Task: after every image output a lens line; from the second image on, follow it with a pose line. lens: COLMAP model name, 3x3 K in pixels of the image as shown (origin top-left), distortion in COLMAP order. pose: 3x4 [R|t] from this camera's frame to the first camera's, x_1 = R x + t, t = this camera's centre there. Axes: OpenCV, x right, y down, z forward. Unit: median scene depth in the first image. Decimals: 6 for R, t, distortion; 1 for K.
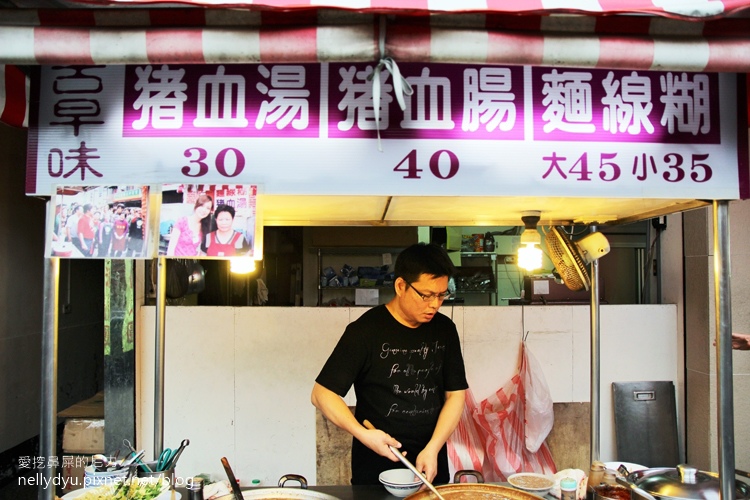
lens RADIAL K [[573.0, 0, 375.0], [0, 573.0, 250.0], [0, 0, 1]] dist [-0.042320, 0.001148]
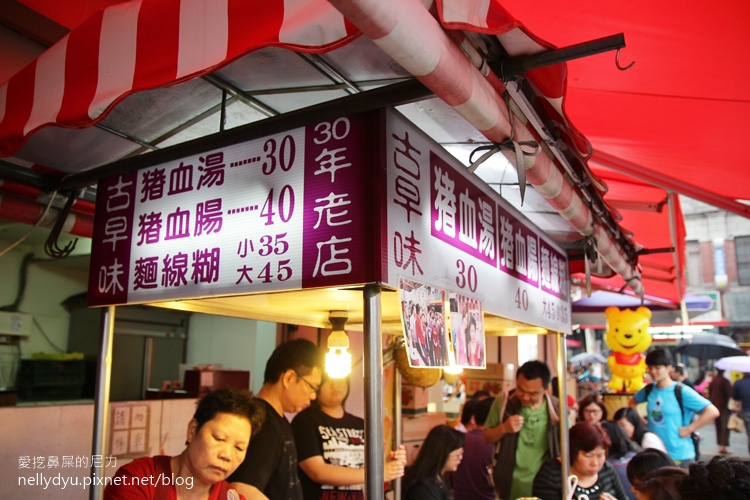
lens RADIAL K [[573.0, 0, 375.0], [0, 573.0, 250.0], [0, 0, 1]] dist [-0.042320, 0.001148]
pose [[0.511360, 0.180561, 0.840183, -1.278549], [-0.062817, 0.982916, -0.173003, -0.006343], [-0.857067, 0.035689, 0.513967, 0.595908]]
